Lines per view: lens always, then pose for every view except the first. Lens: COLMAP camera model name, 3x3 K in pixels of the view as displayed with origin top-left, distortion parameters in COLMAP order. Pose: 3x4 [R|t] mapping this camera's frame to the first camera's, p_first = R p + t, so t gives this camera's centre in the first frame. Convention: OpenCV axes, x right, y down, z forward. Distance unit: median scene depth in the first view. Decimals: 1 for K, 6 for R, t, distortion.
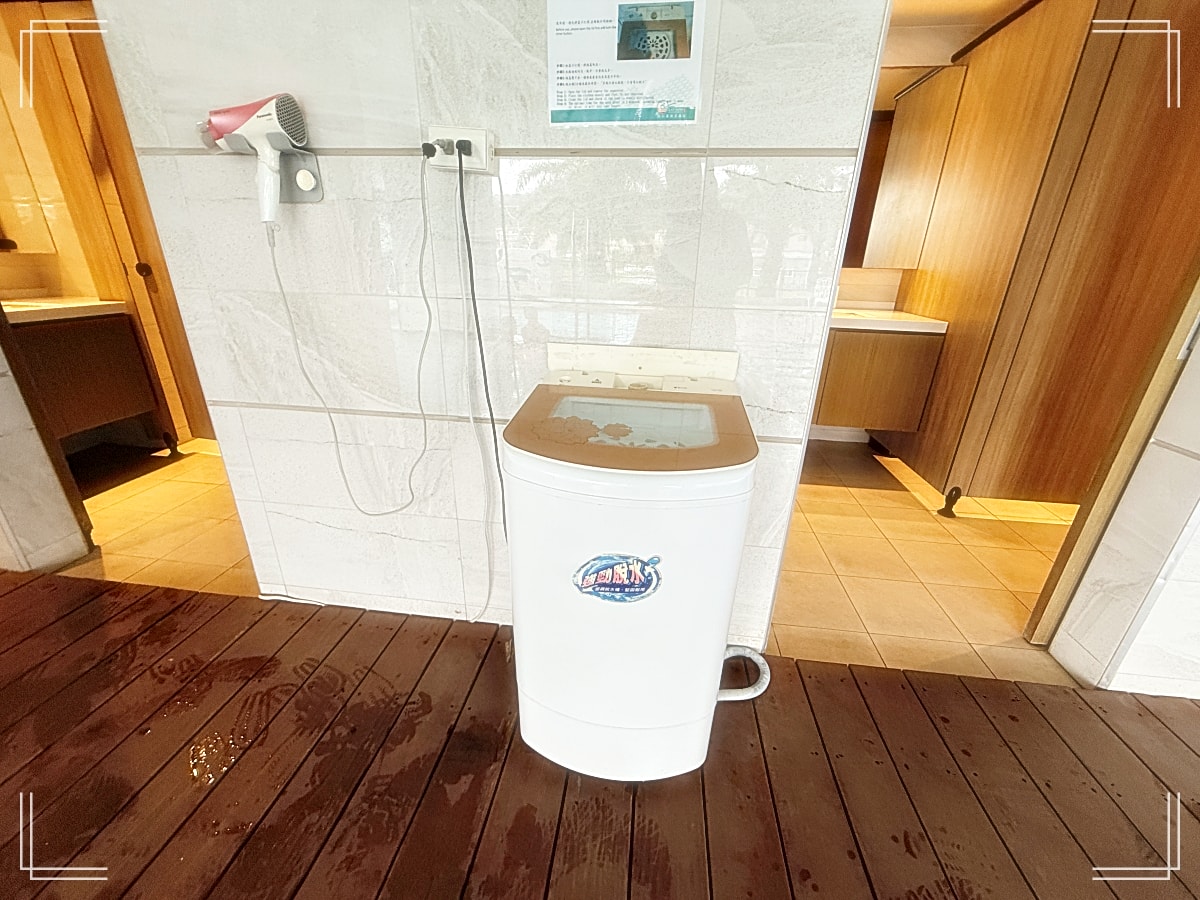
lens RADIAL K [[427.1, 0, 600.0], [0, 427.1, 450.0], [0, 0, 1]] dist [-0.000692, -0.000039]
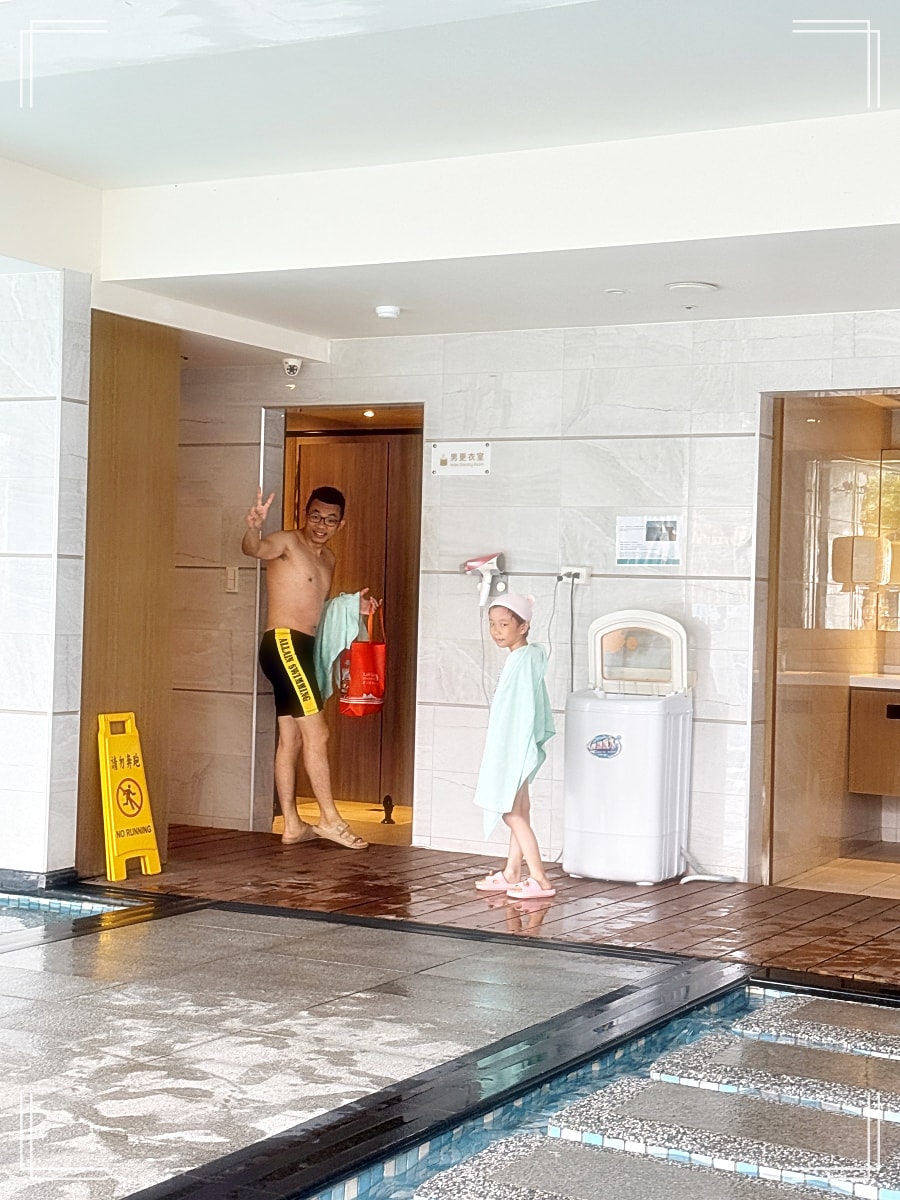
lens RADIAL K [[1882.3, 0, 450.0], [0, 1882.3, 600.0], [0, 0, 1]] dist [0.002745, 0.022980]
pose [[0.909068, -0.004770, -0.416620, 2.924691], [-0.149420, 0.929688, -0.336680, 2.569530], [0.388933, 0.368316, 0.844437, -6.895671]]
